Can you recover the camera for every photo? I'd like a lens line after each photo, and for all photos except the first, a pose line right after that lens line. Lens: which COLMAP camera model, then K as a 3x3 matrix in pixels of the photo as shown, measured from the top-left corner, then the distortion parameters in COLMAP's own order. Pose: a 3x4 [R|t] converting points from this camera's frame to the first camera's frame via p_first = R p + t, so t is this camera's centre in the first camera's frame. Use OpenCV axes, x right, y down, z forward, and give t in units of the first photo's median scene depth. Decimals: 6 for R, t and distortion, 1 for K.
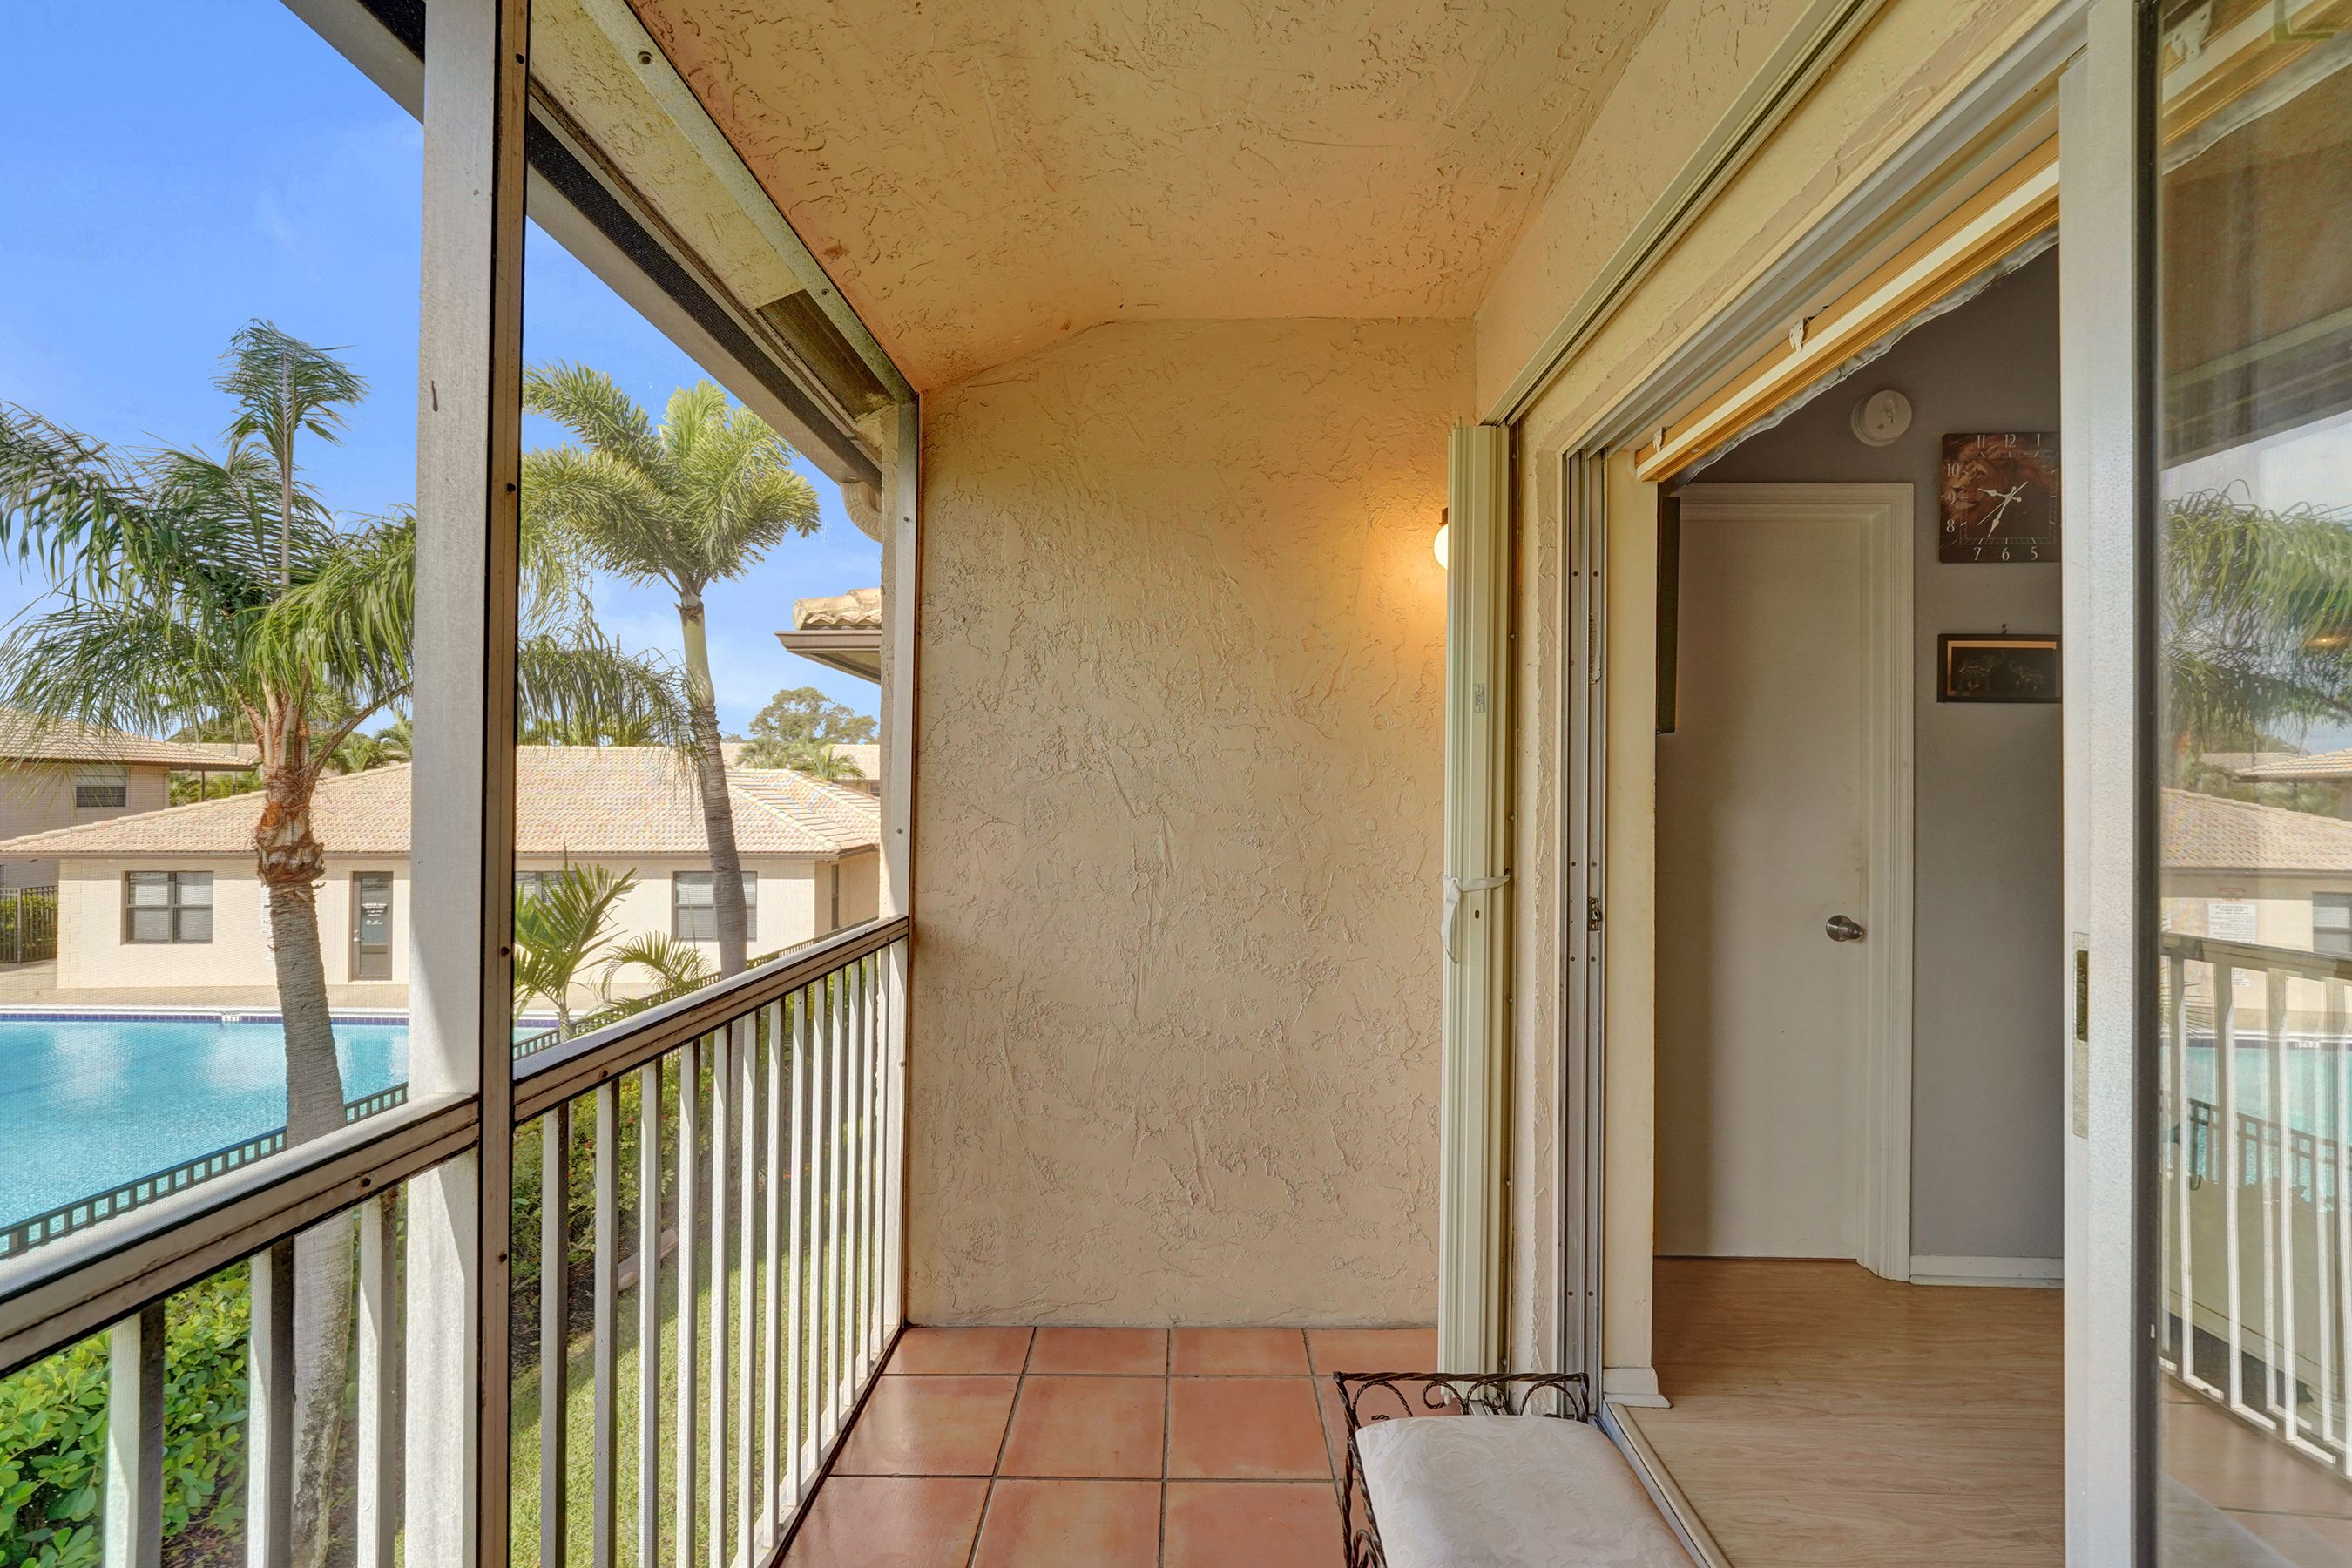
lens RADIAL K [[952.1, 0, 1176.0], [0, 952.1, 784.0], [0, 0, 1]] dist [-0.011674, 0.000596]
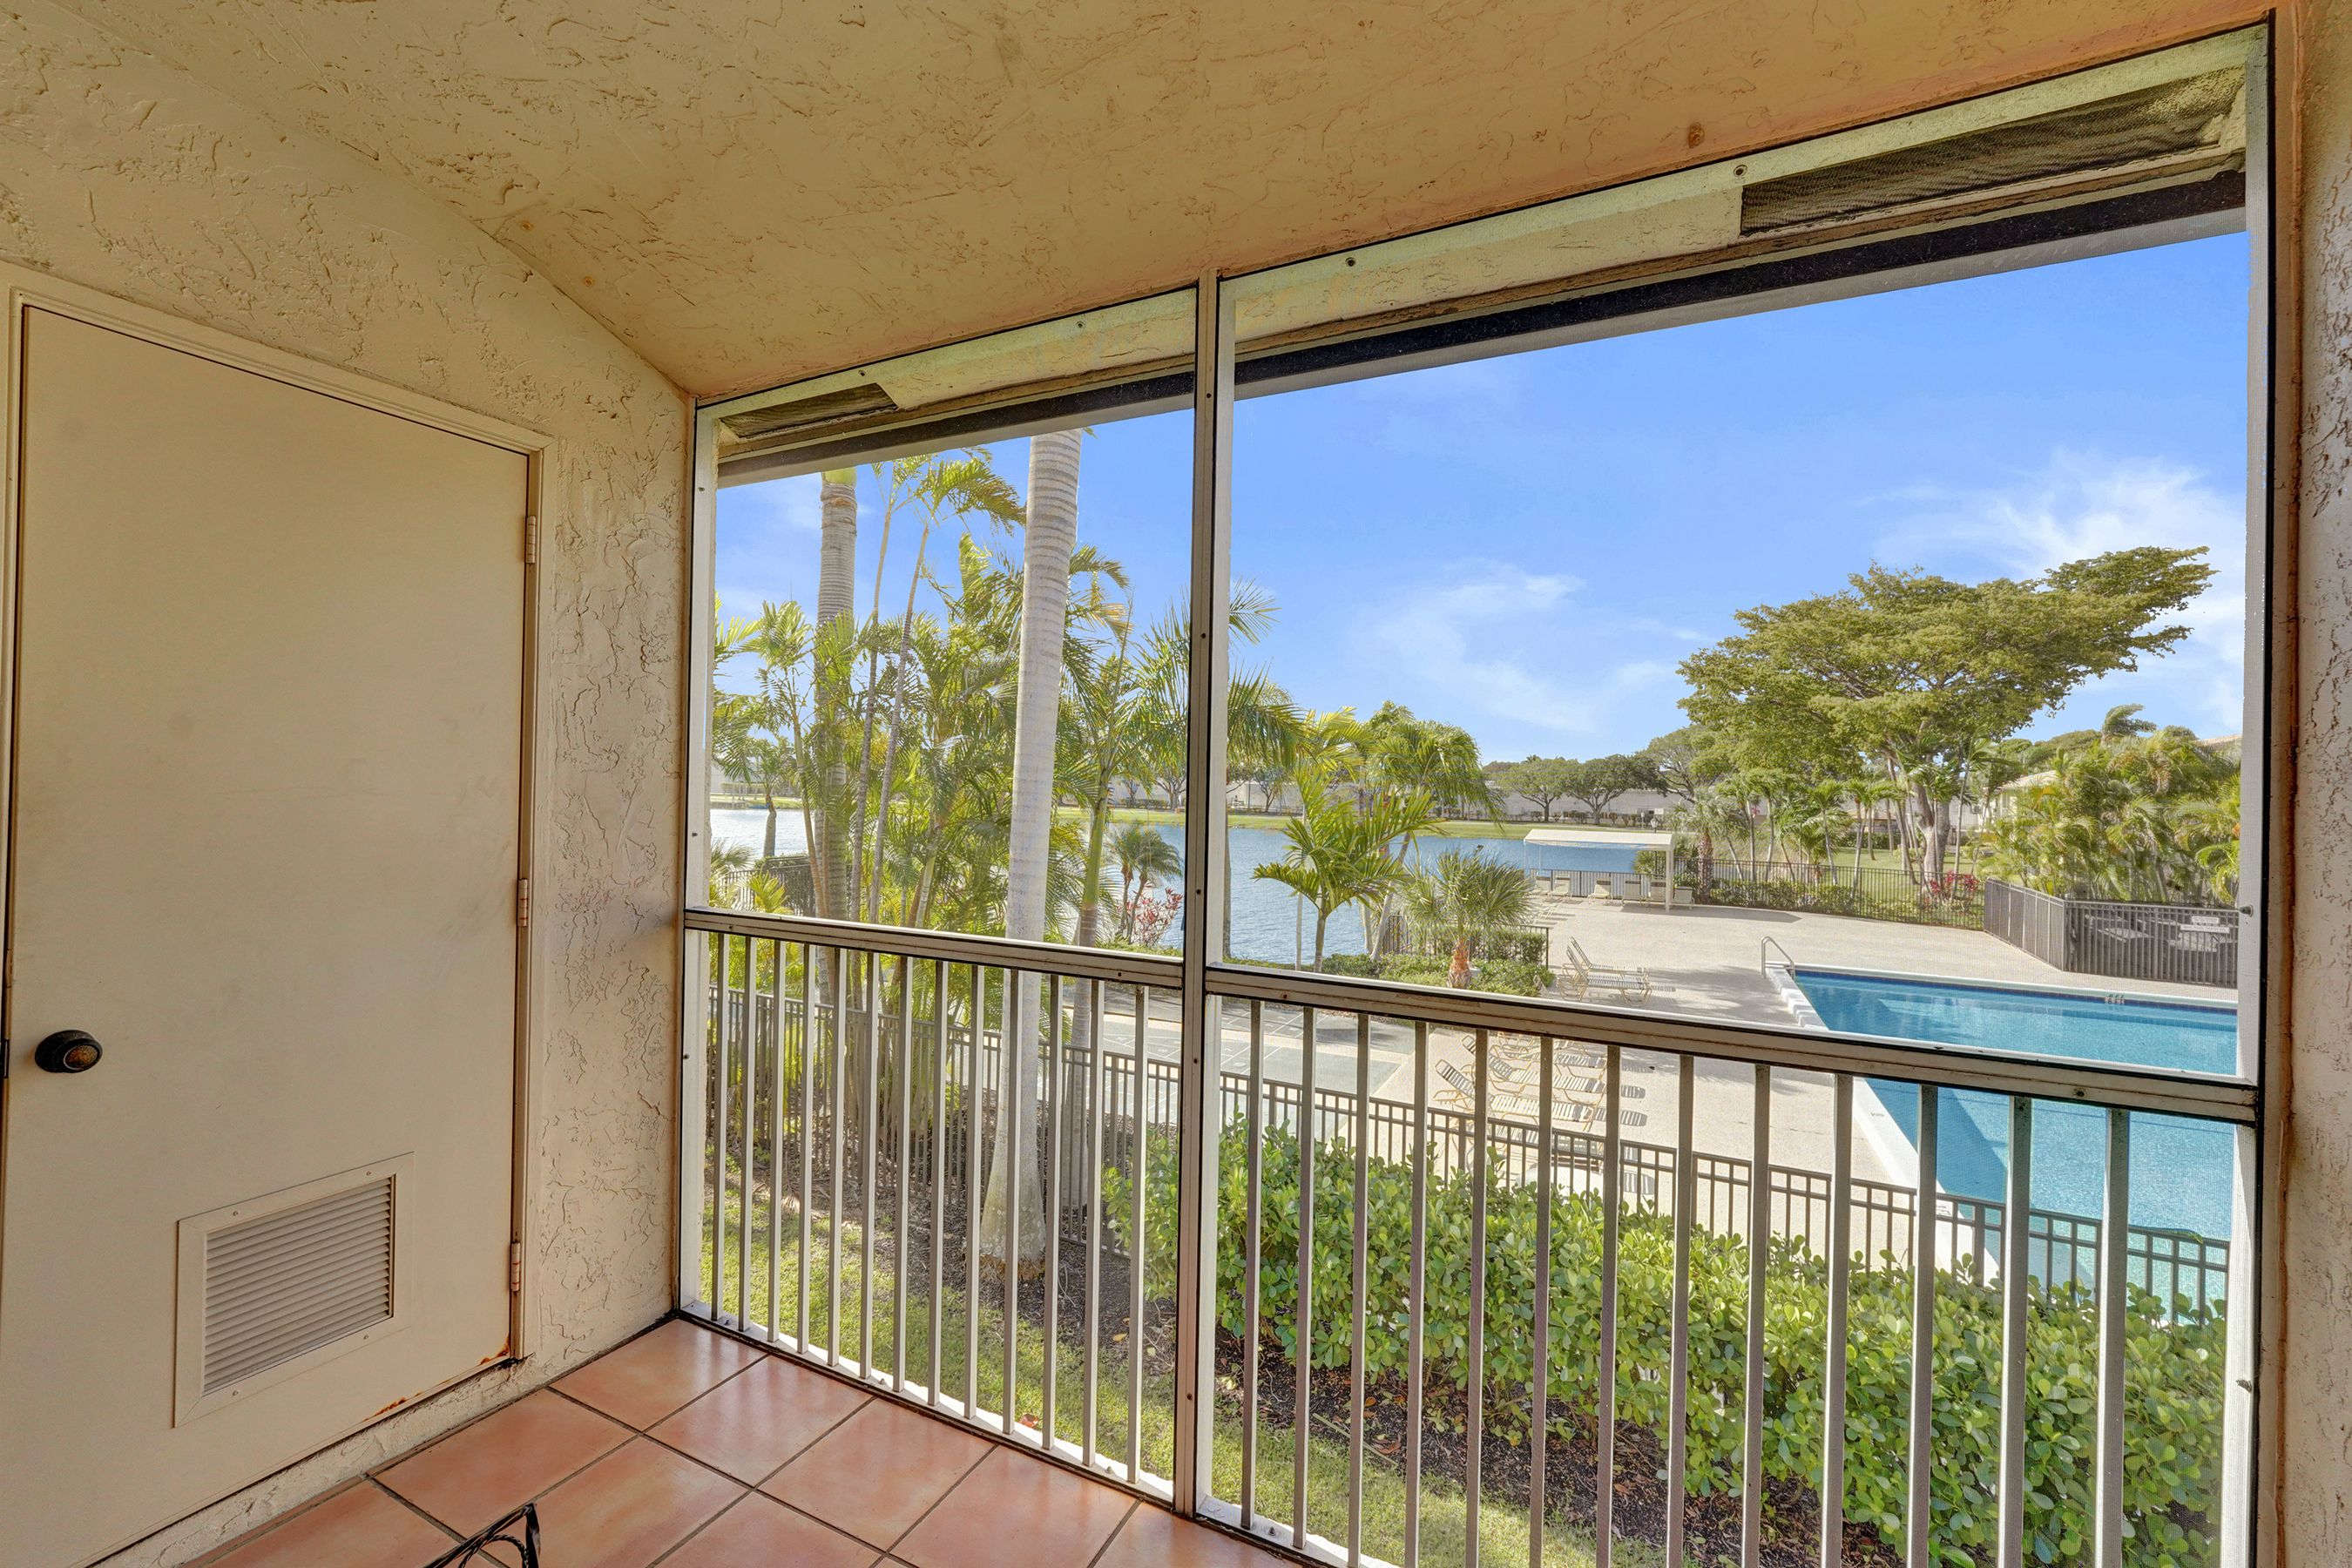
lens RADIAL K [[979.8, 0, 1178.4], [0, 979.8, 776.7], [0, 0, 1]] dist [-0.001498, 0.000316]
pose [[-0.421654, -0.019361, -0.906550, 0.392979], [-0.014130, 0.999791, -0.014780, -0.005657], [0.906646, 0.006577, -0.421840, 0.684743]]
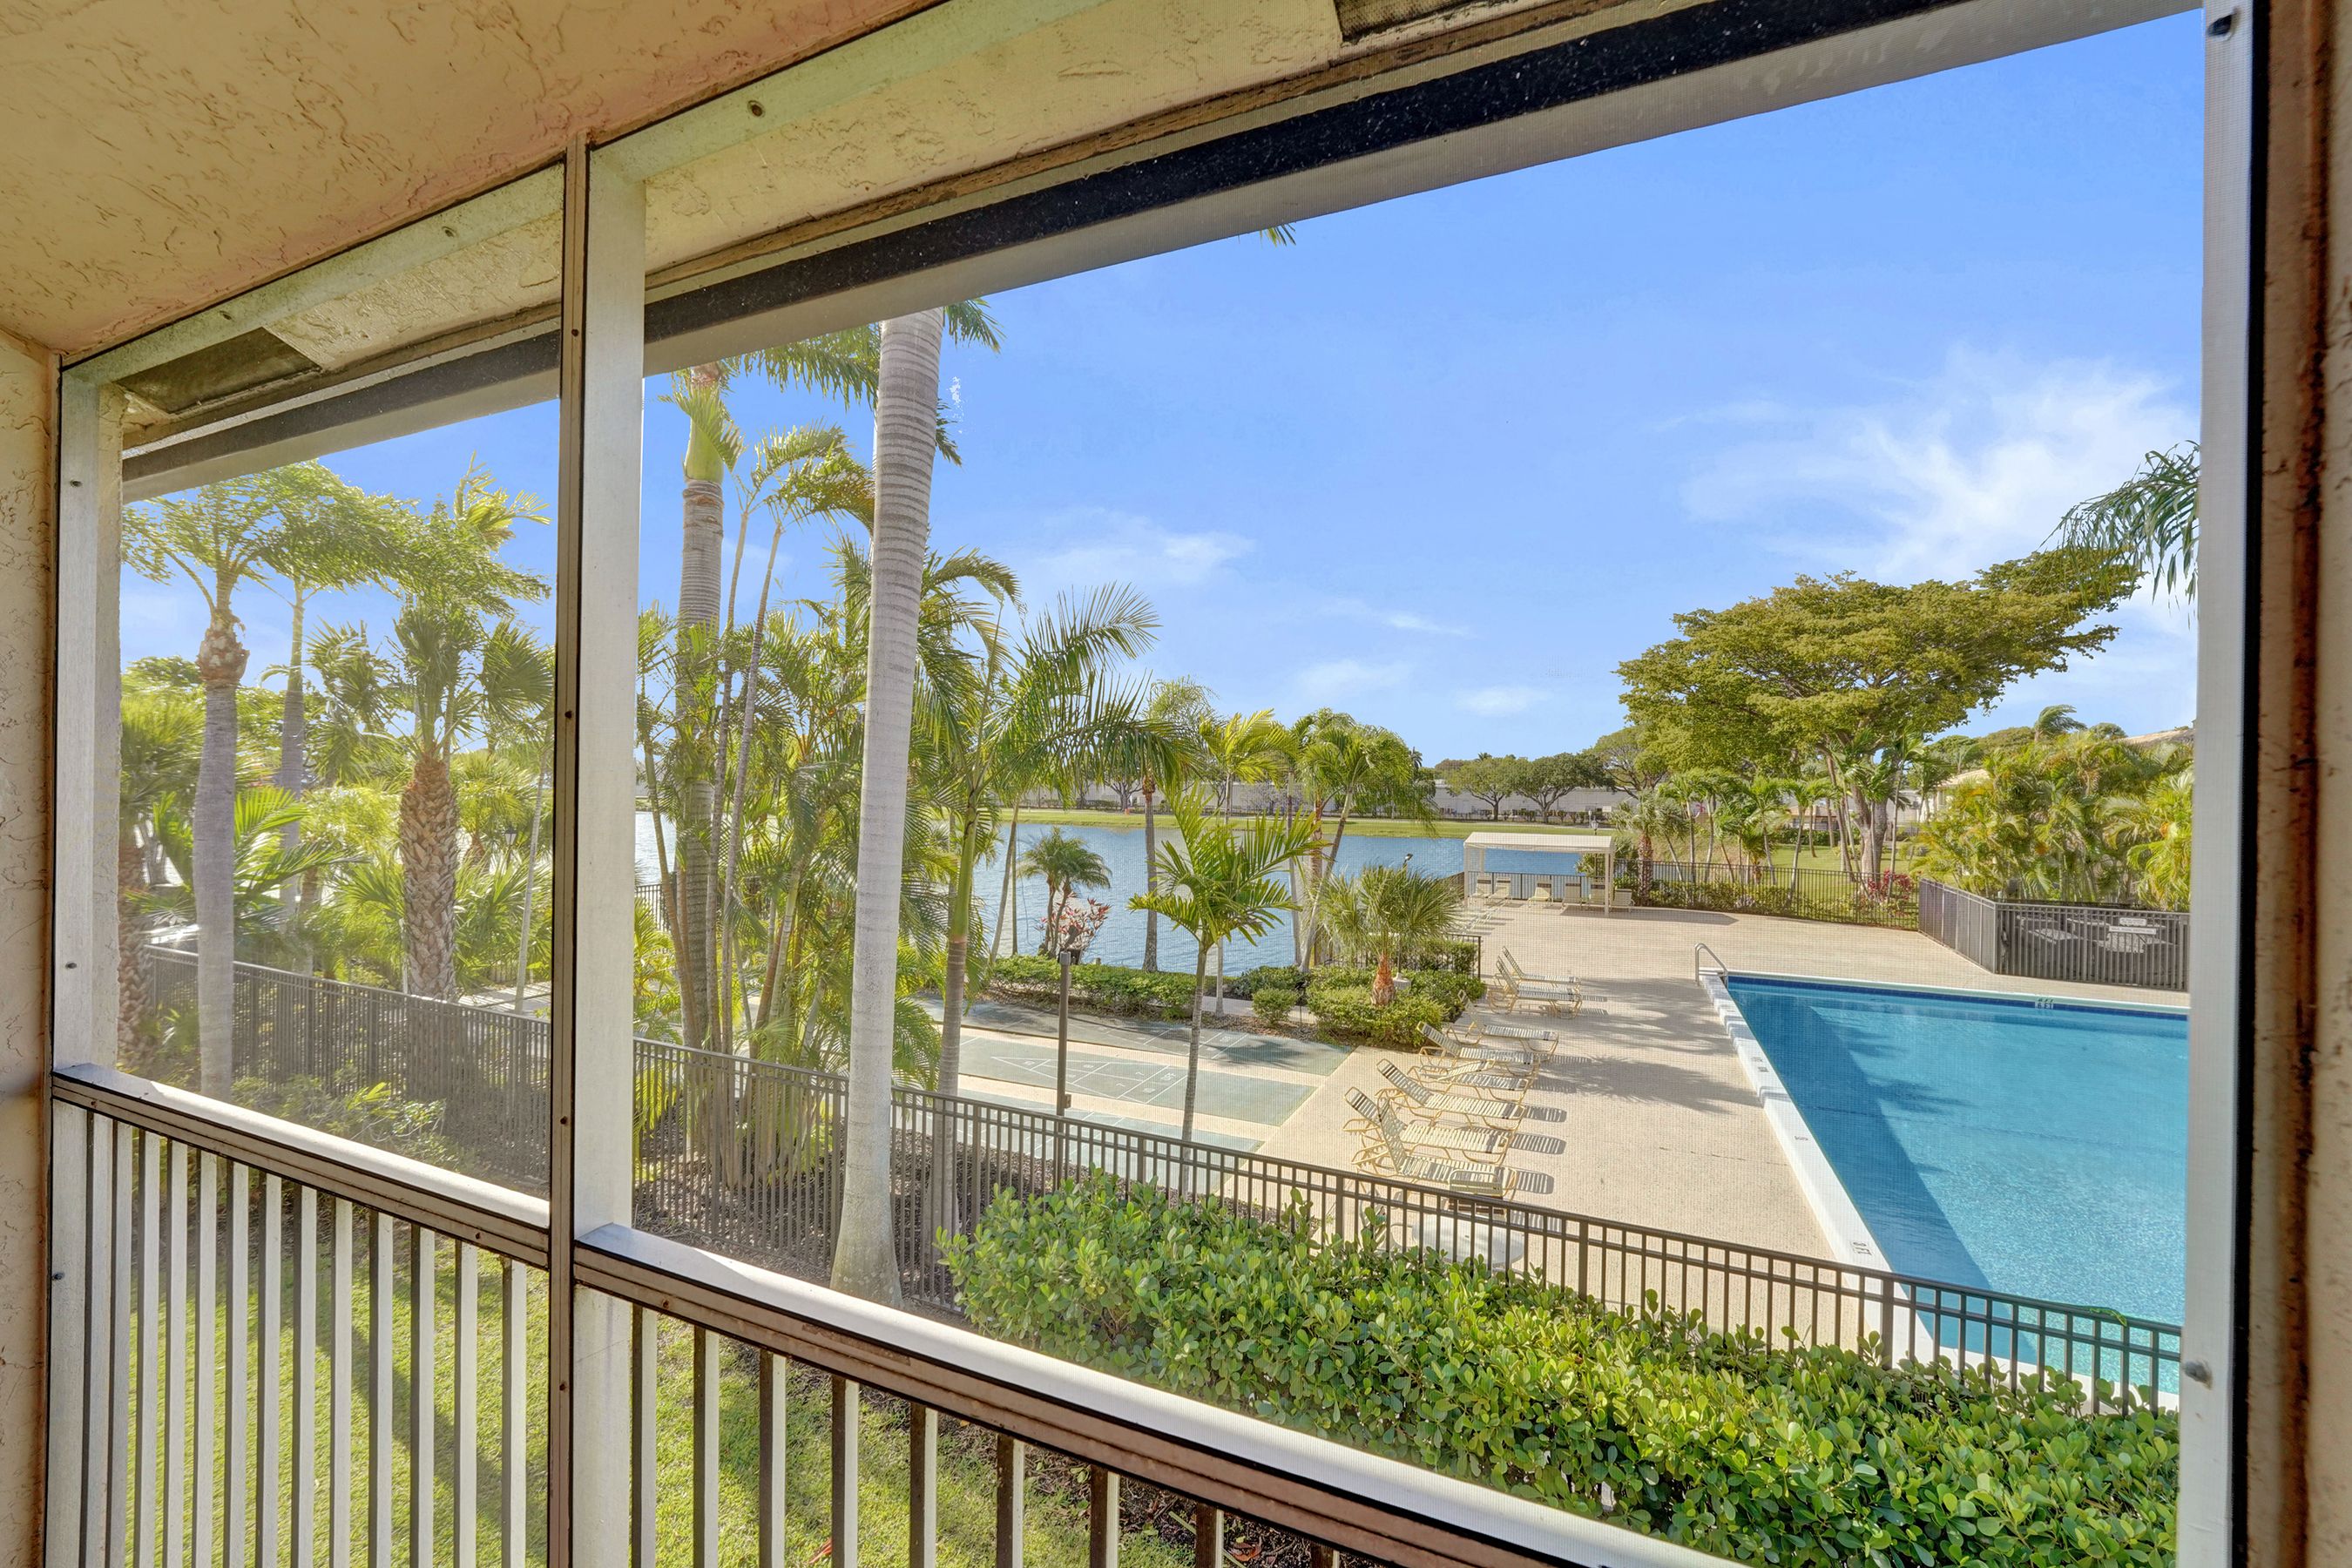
lens RADIAL K [[981.8, 0, 1159.1], [0, 981.8, 780.8], [0, 0, 1]] dist [-0.002214, -0.000269]
pose [[-0.397639, -0.012478, -0.917457, 0.041350], [-0.008079, 0.999916, -0.010098, -0.086382], [0.917507, 0.003397, -0.397706, 0.829549]]
